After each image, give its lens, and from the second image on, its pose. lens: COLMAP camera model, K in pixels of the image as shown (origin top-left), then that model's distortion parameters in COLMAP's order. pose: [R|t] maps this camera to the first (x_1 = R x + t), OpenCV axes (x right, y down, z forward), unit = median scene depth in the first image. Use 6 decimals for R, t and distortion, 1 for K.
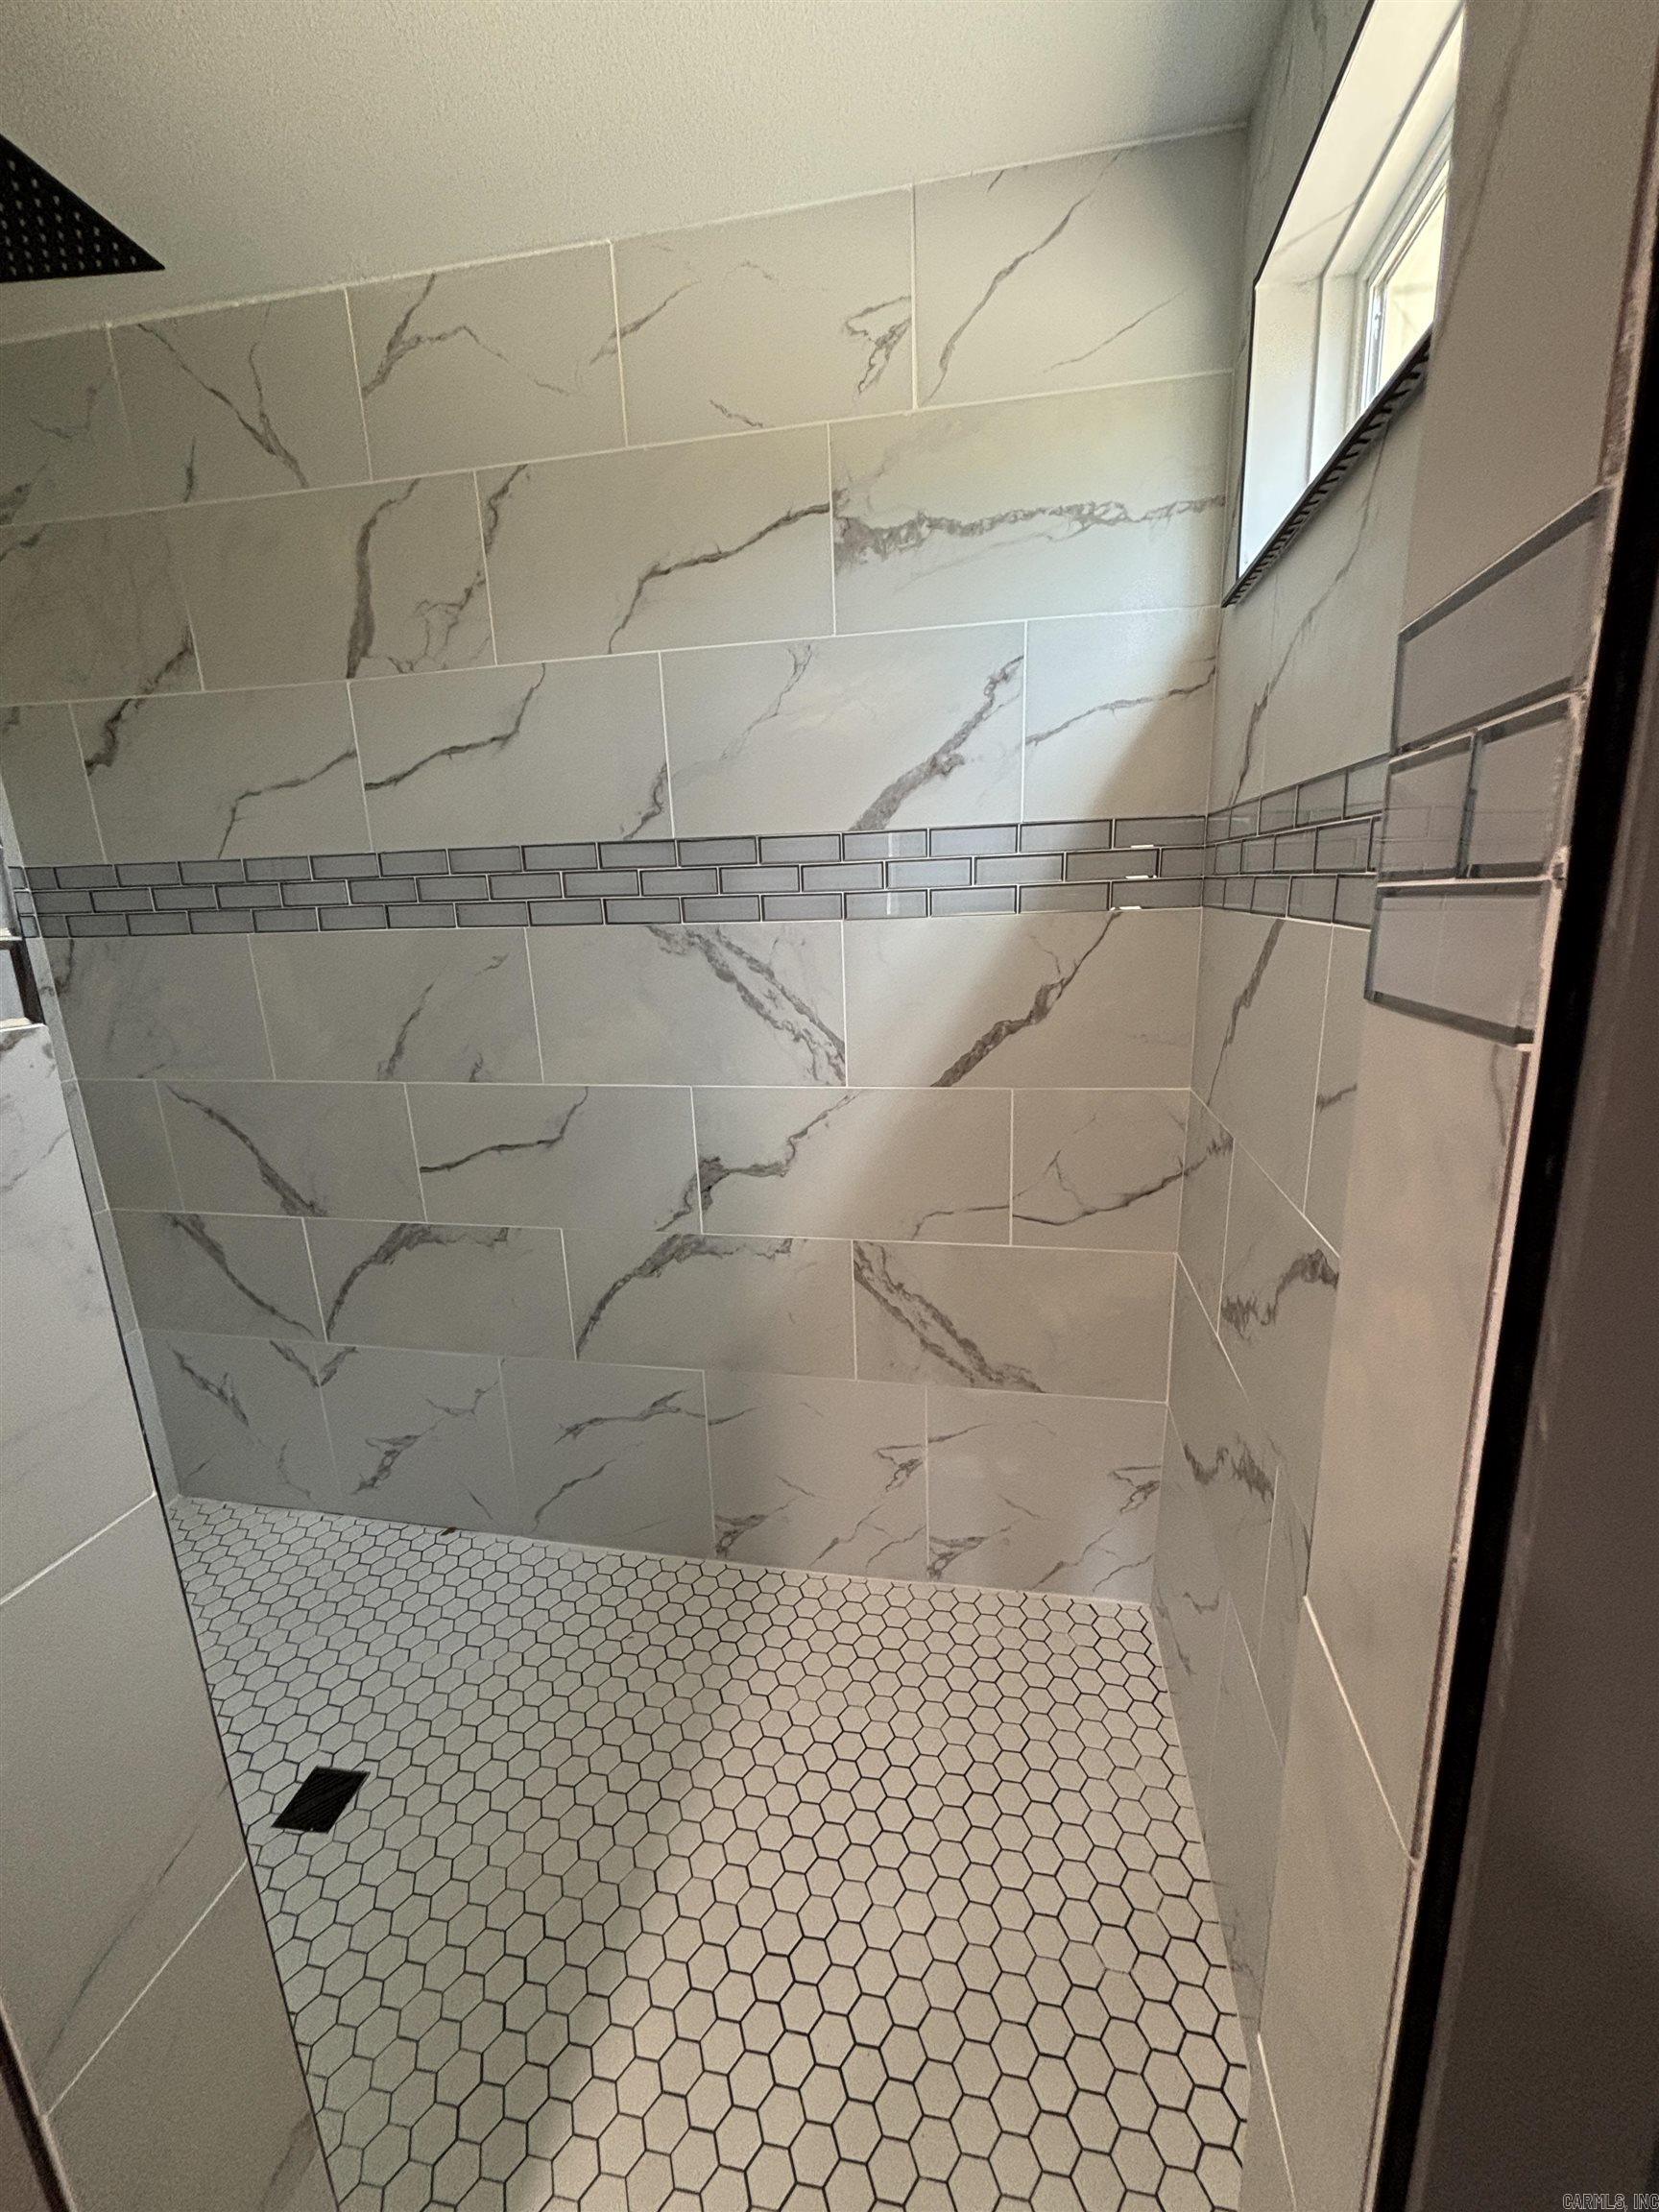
lens RADIAL K [[885.9, 0, 844.7], [0, 885.9, 1109.4], [0, 0, 1]] dist [-0.002083, -0.000228]
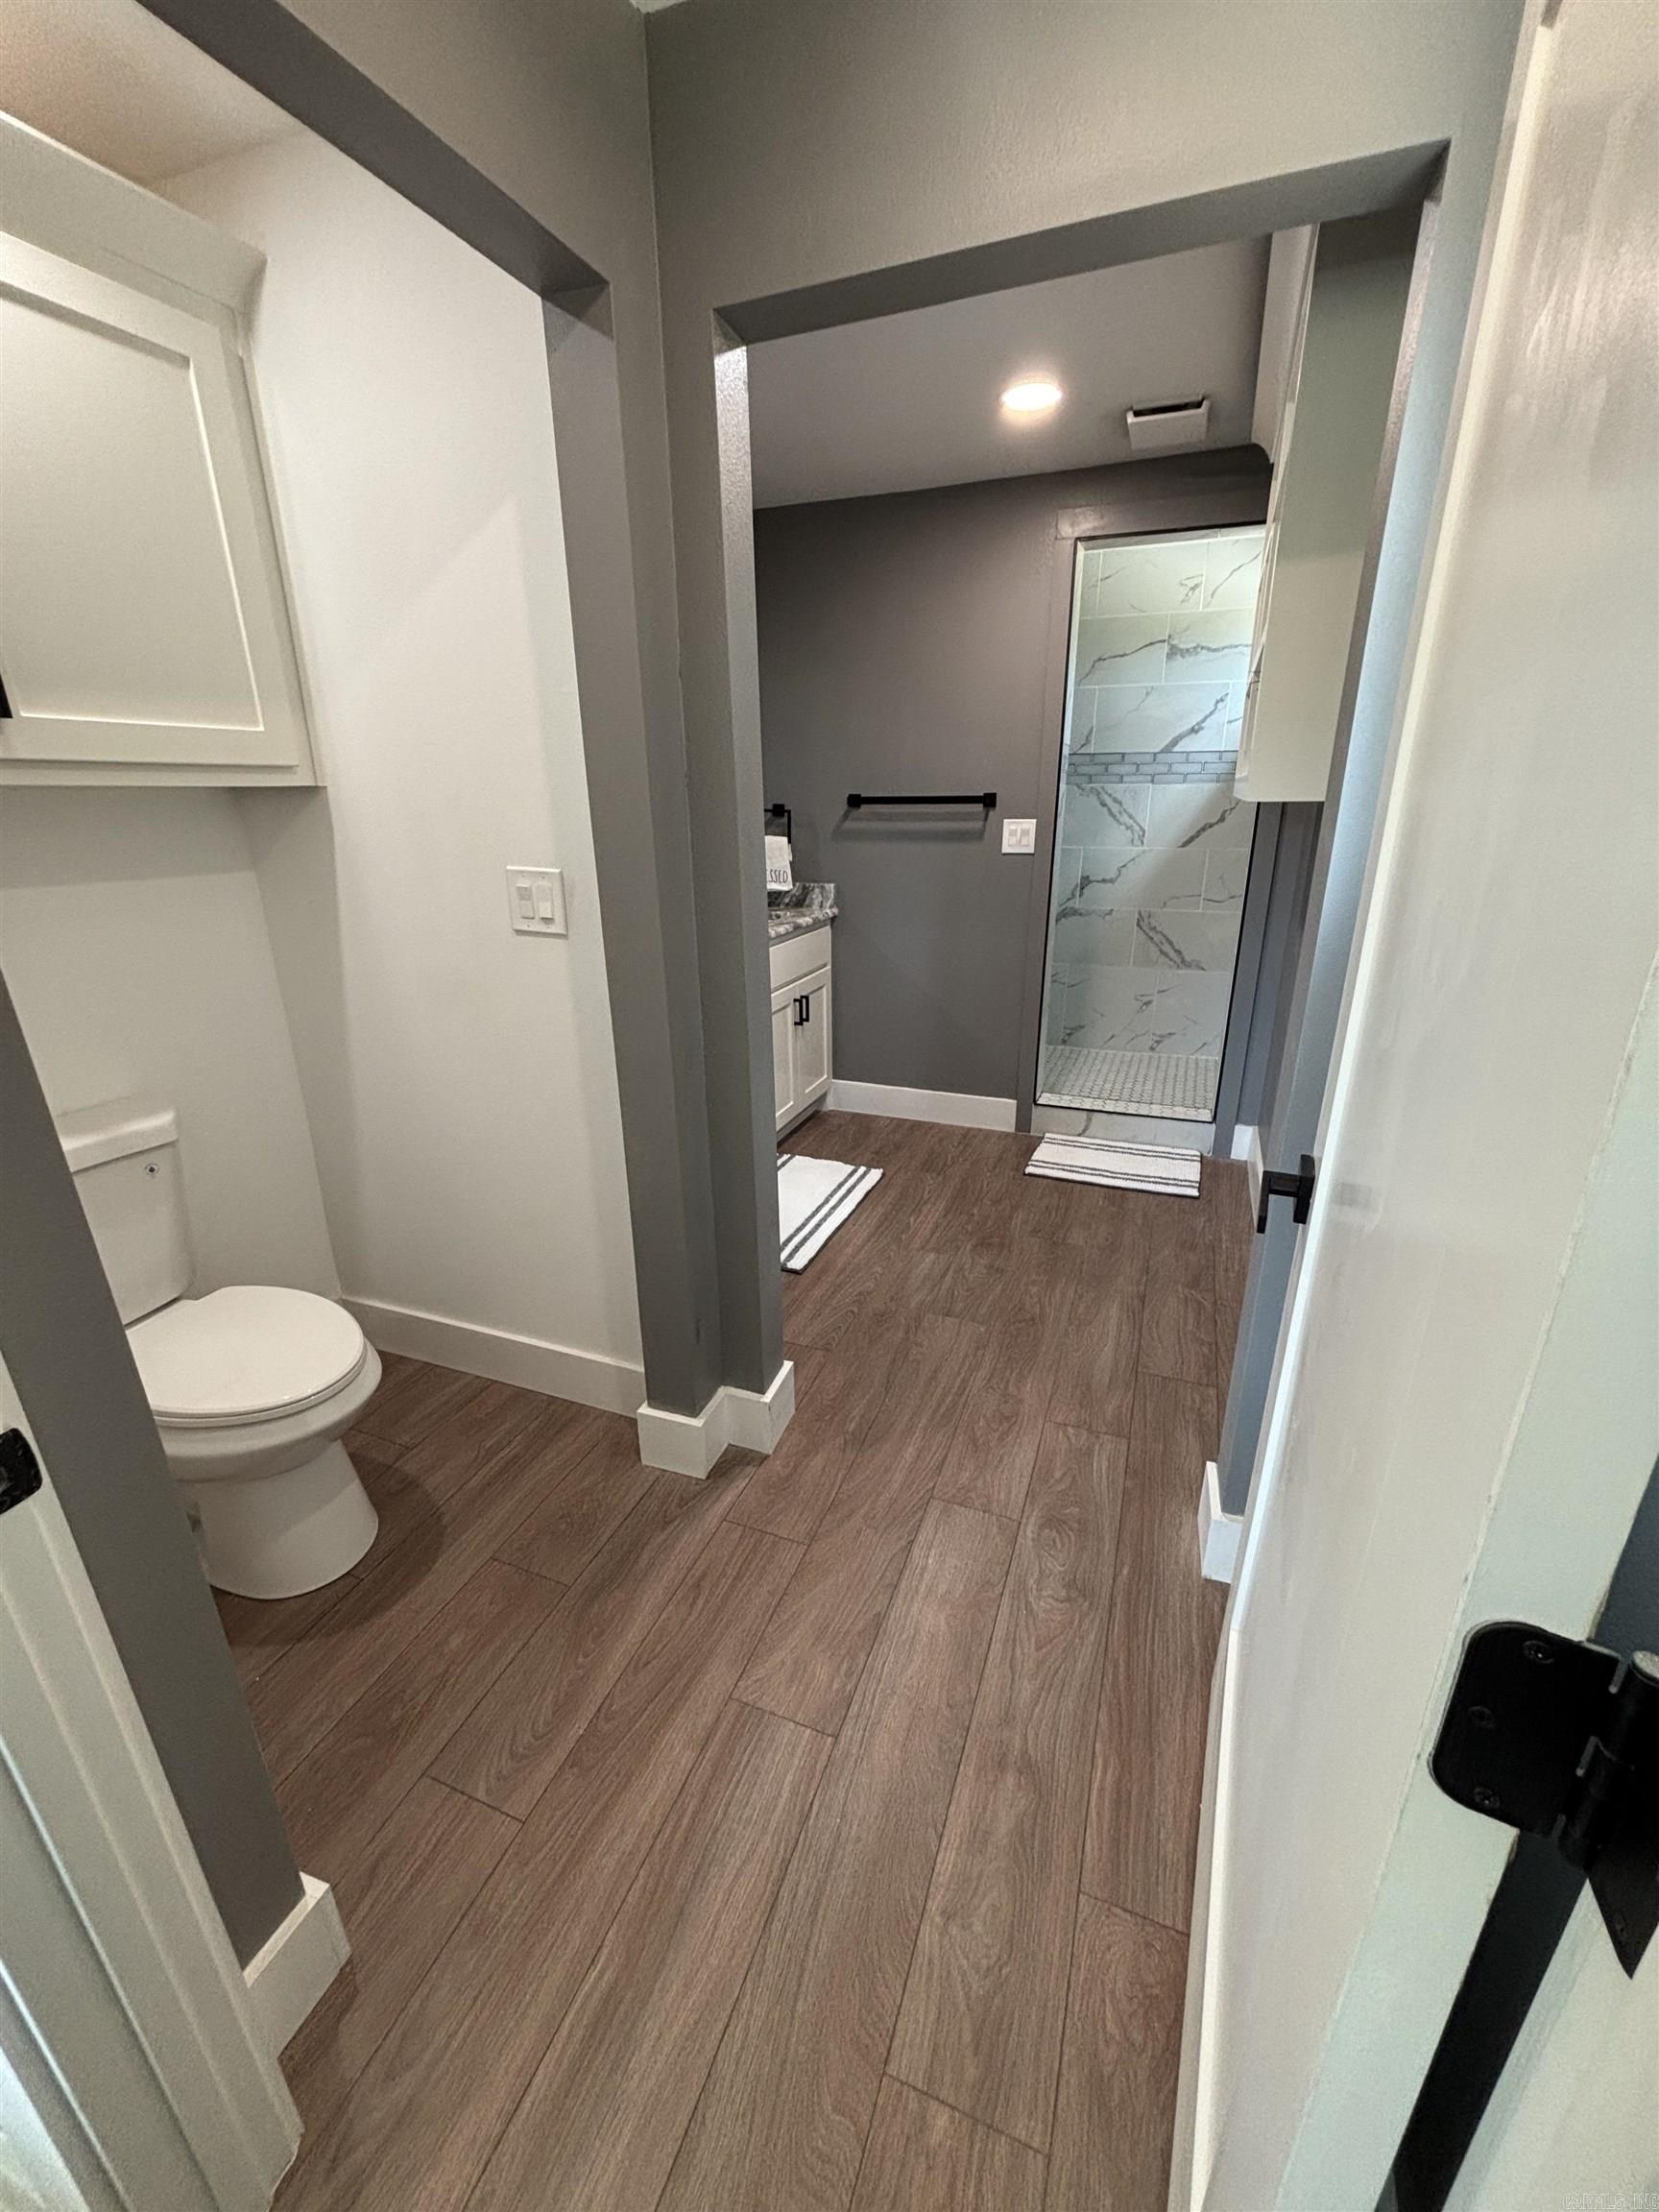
lens RADIAL K [[885.9, 0, 826.2], [0, 885.9, 1113.3], [0, 0, 1]] dist [-0.002083, -0.000228]
pose [[0.975540, 0.089728, -0.200678, -0.344528], [-0.064100, 0.989341, 0.130754, 0.510522], [0.210271, -0.114692, 0.970892, -2.033573]]
